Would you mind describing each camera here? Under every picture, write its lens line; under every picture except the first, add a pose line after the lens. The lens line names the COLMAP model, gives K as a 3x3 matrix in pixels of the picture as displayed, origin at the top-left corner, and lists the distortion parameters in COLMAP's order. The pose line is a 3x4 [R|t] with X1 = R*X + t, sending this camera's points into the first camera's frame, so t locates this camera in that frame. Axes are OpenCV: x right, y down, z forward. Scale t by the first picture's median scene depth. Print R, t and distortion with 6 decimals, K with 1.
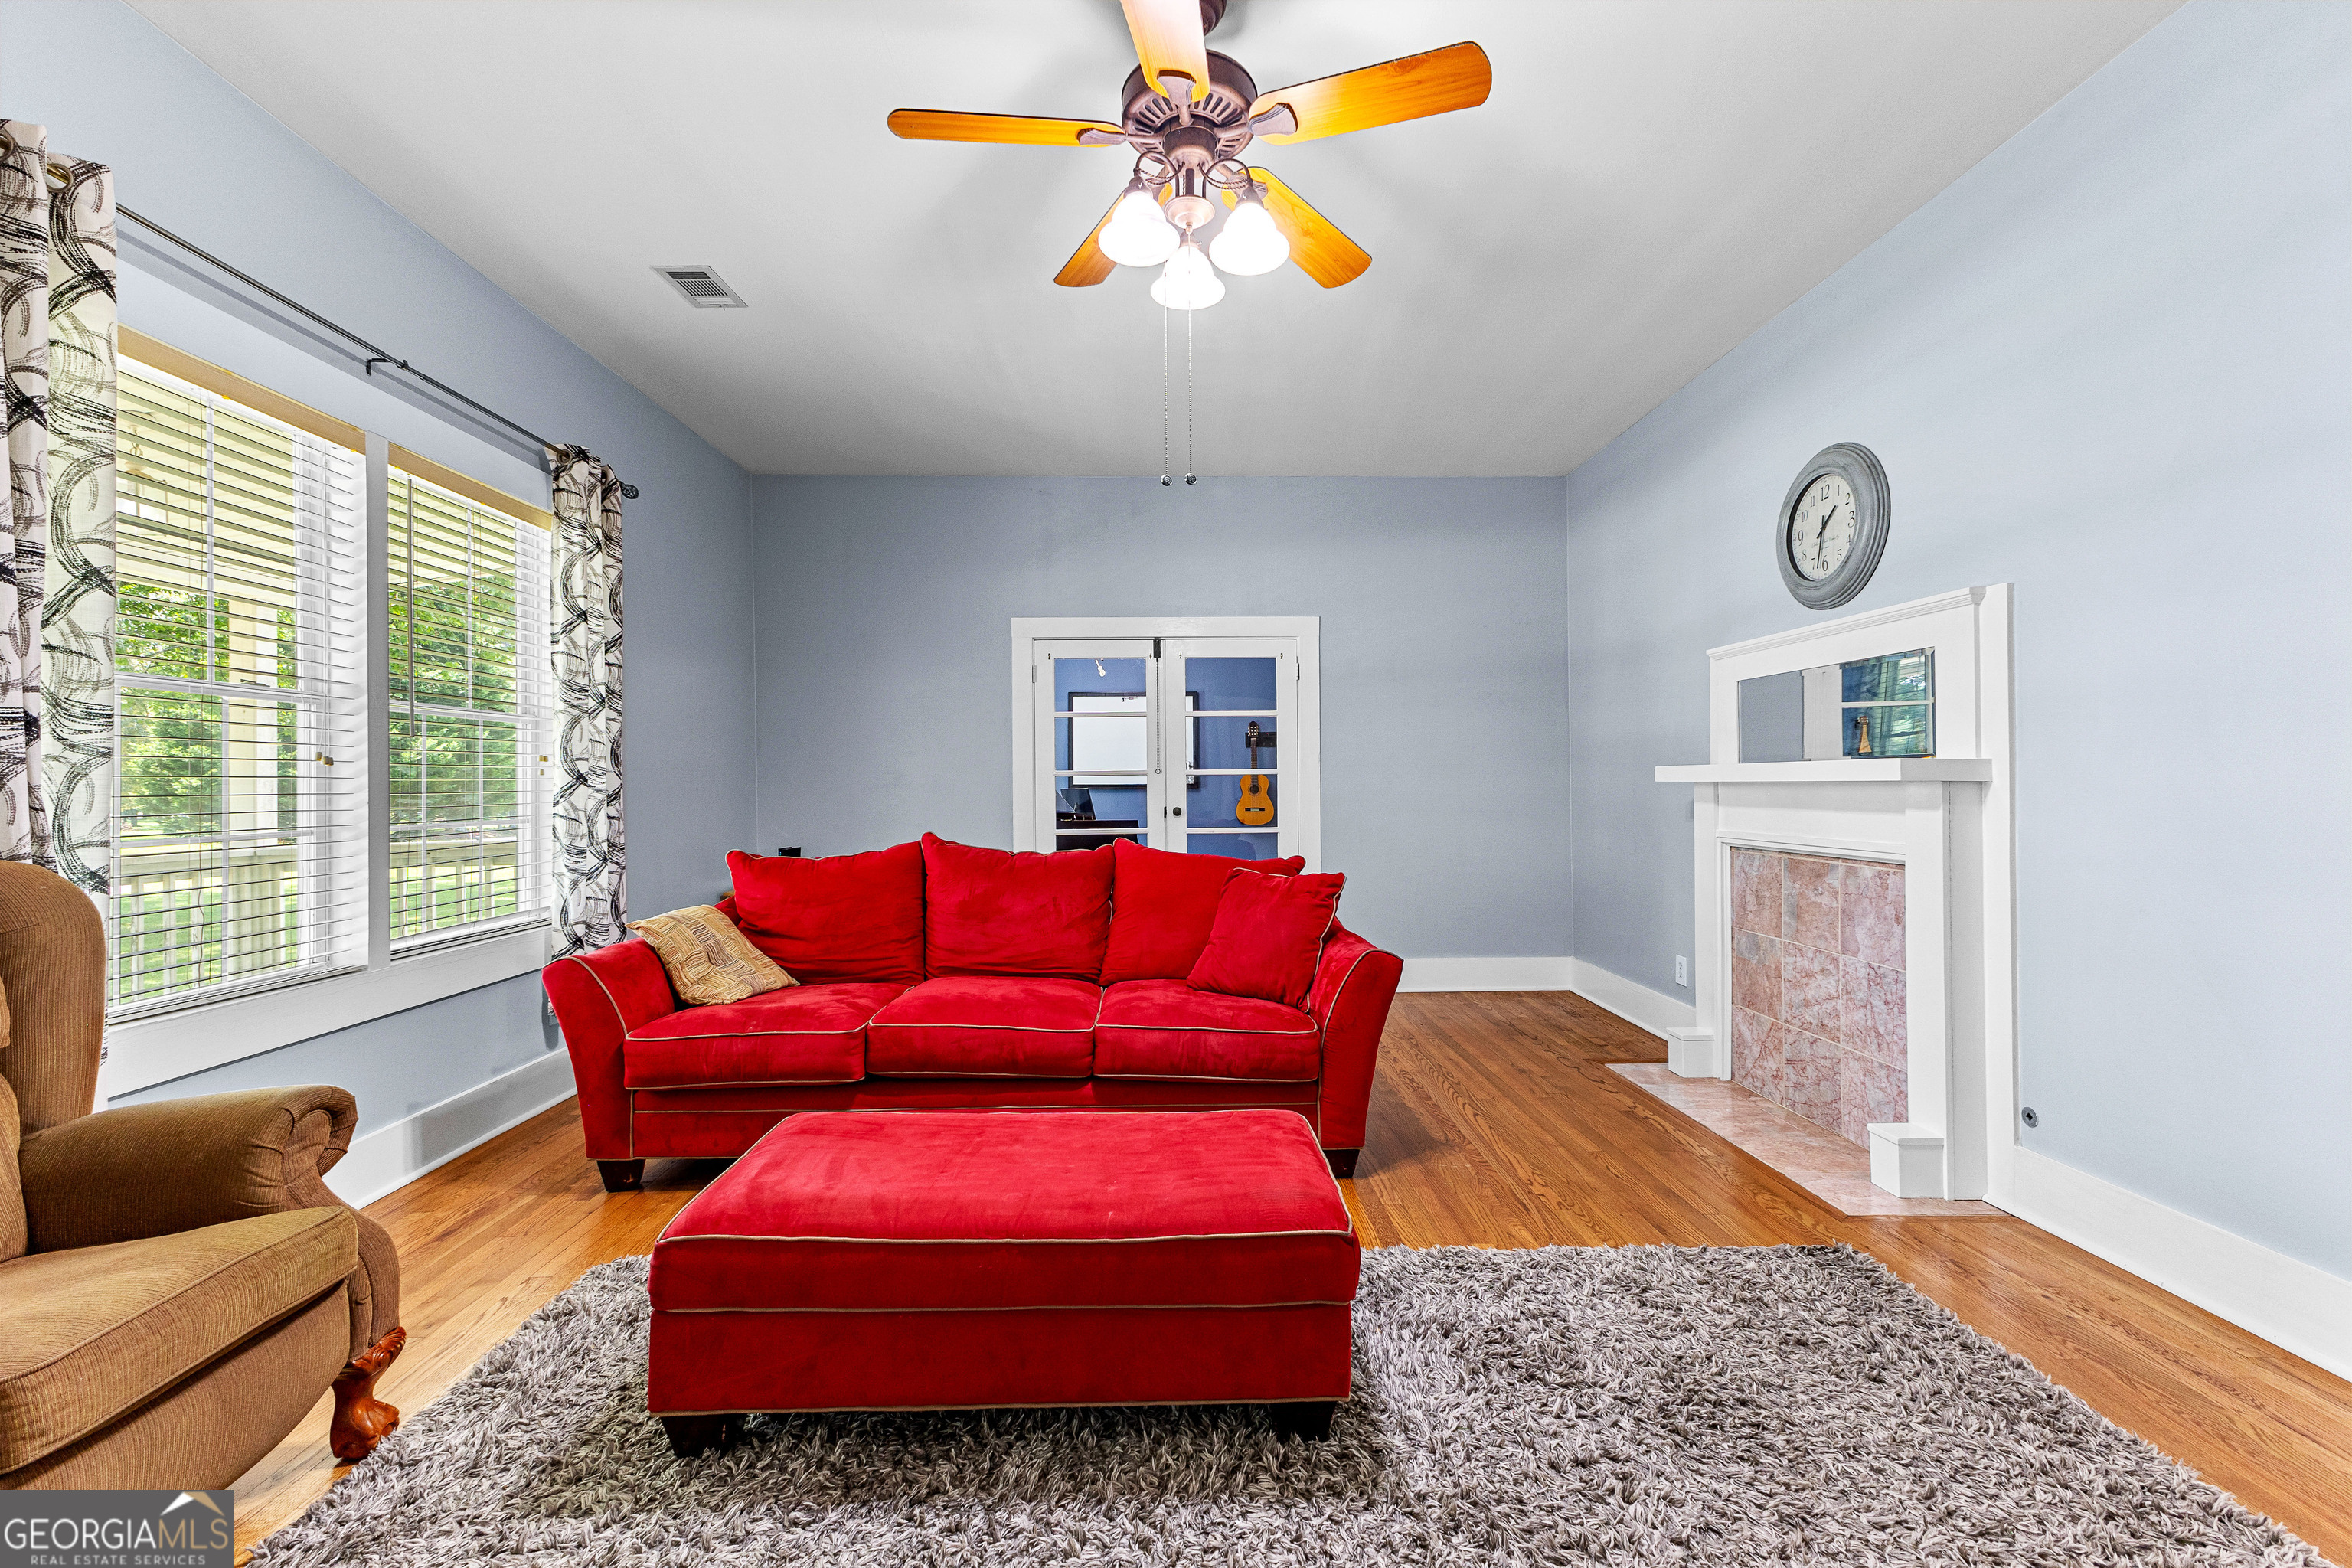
lens RADIAL K [[1005.6, 0, 1186.2], [0, 1005.6, 777.3], [0, 0, 1]] dist [0.004445, -0.000820]
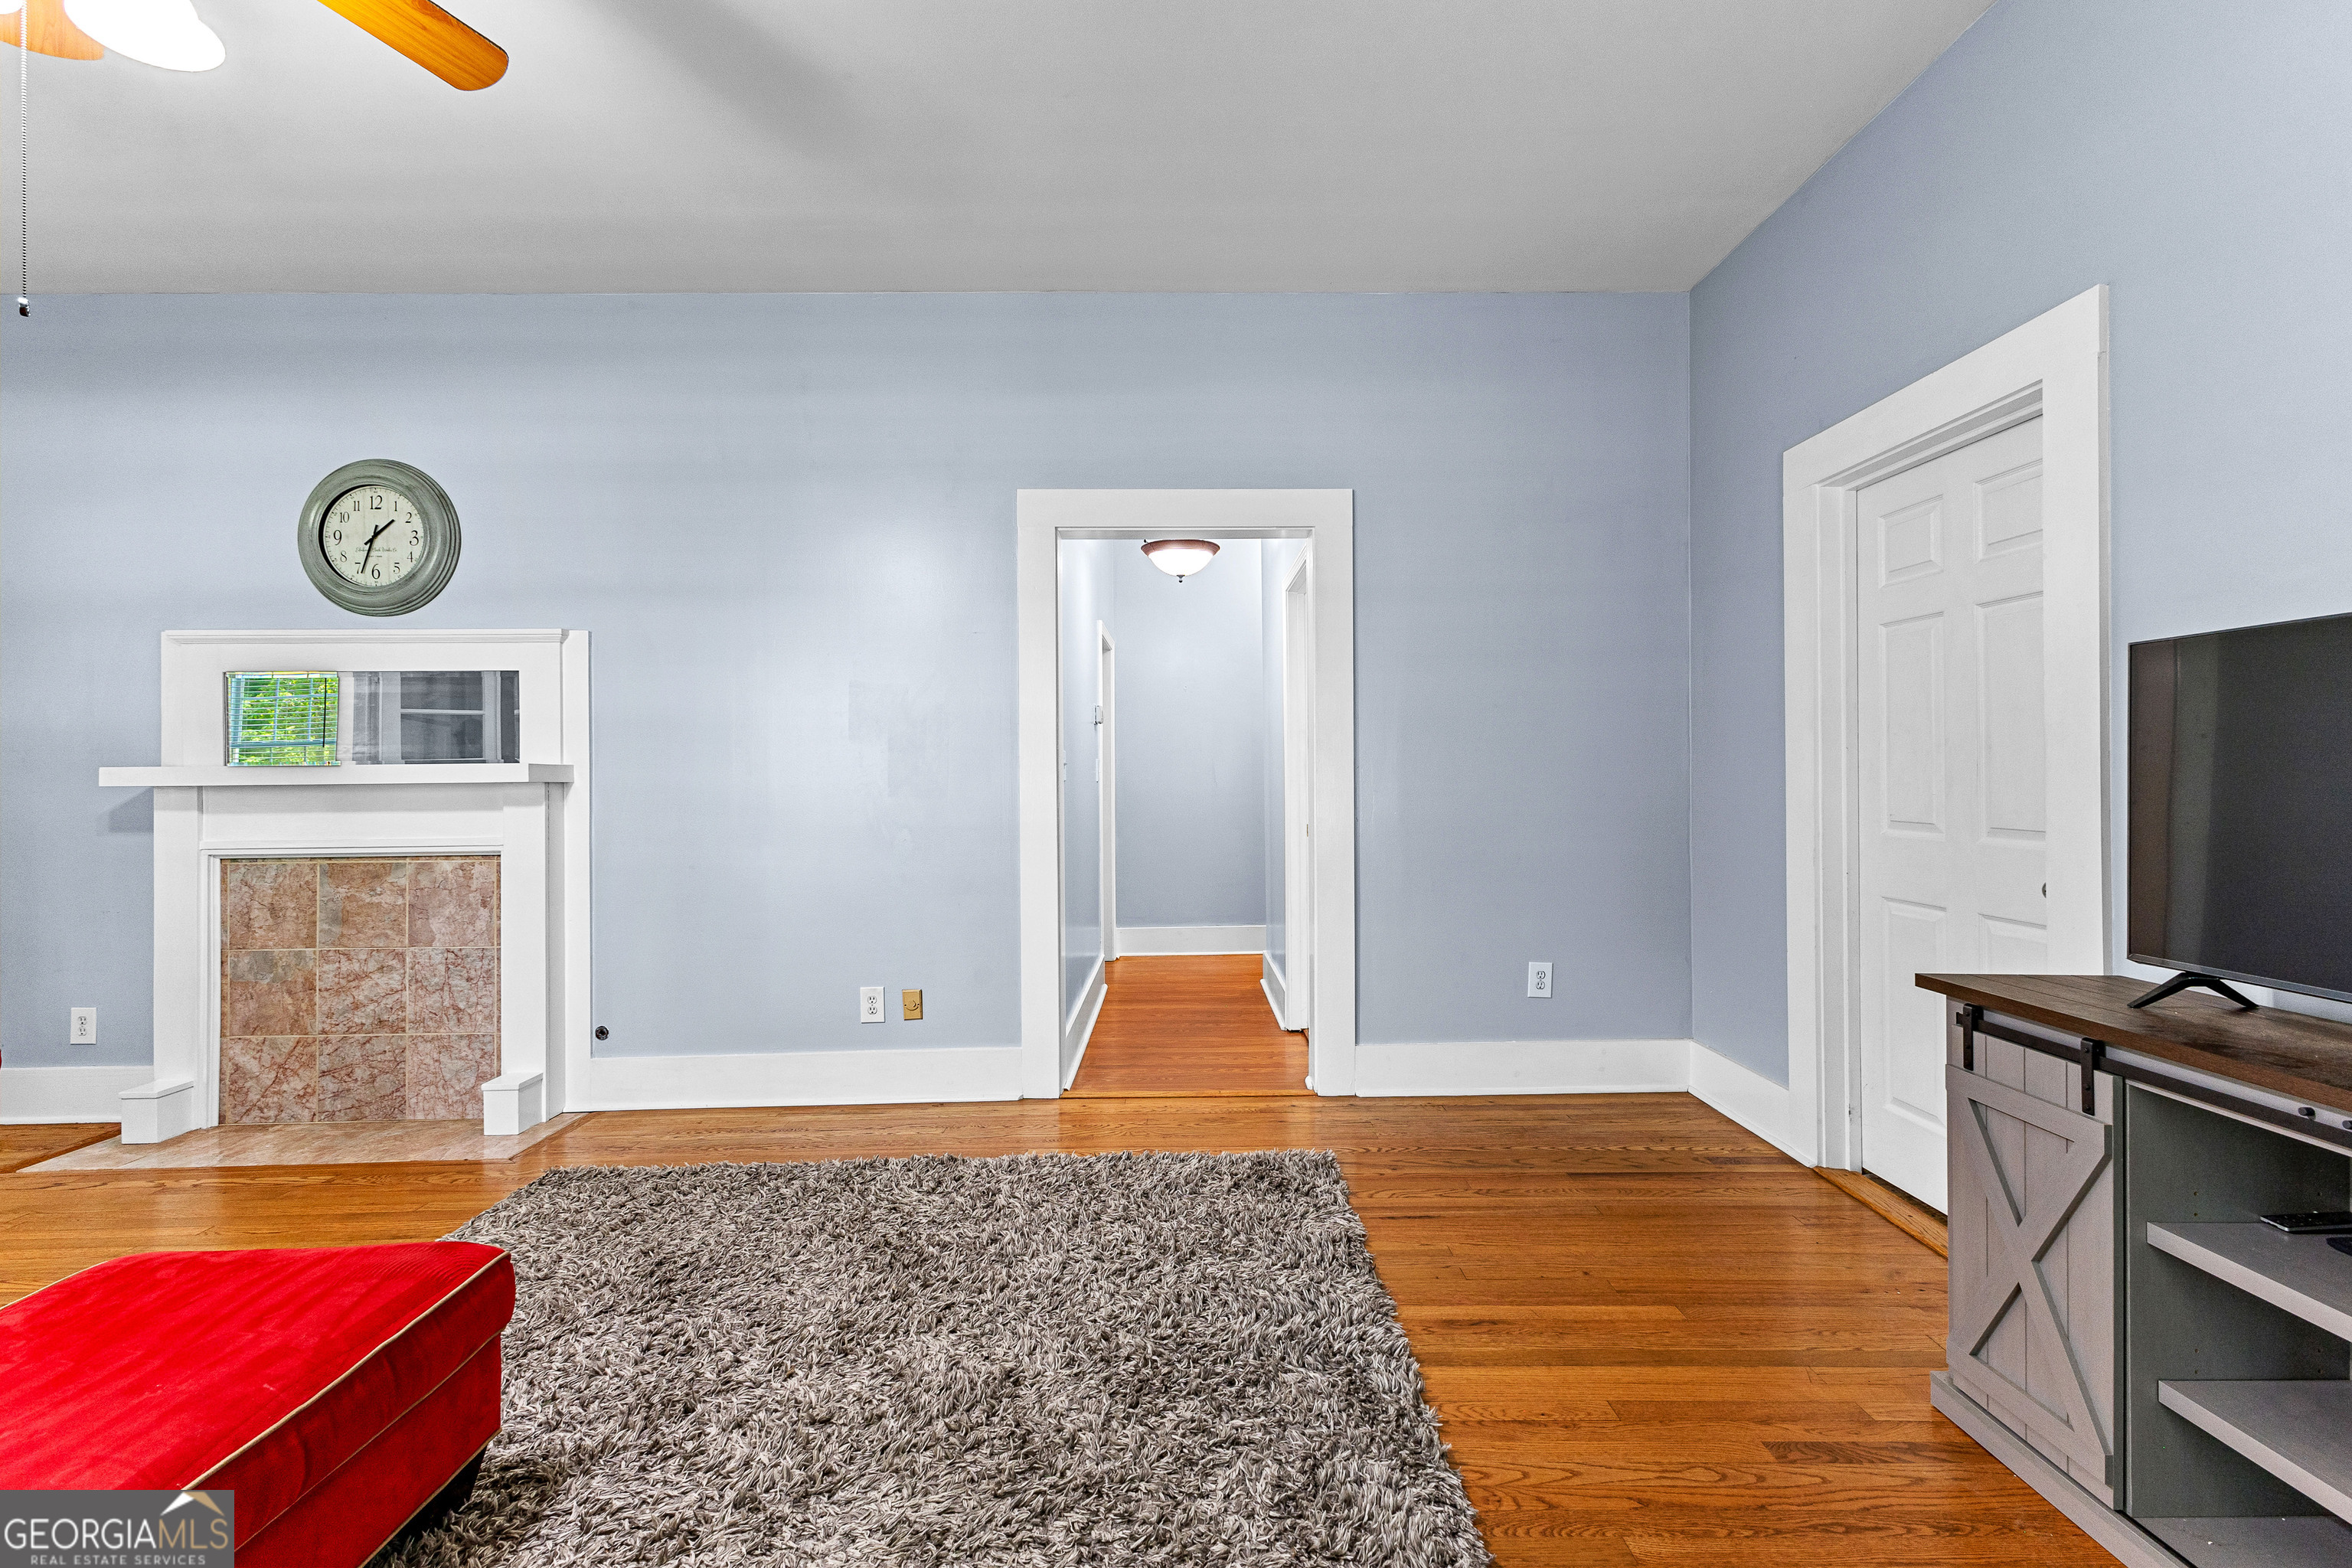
lens RADIAL K [[1005.6, 0, 1186.4], [0, 1005.6, 776.9], [0, 0, 1]] dist [0.004445, -0.000820]
pose [[0.017221, -0.000218, 0.999852, -0.392451], [0.005389, 0.999985, 0.000125, 0.001124], [-0.999837, 0.005387, 0.017222, 0.164440]]
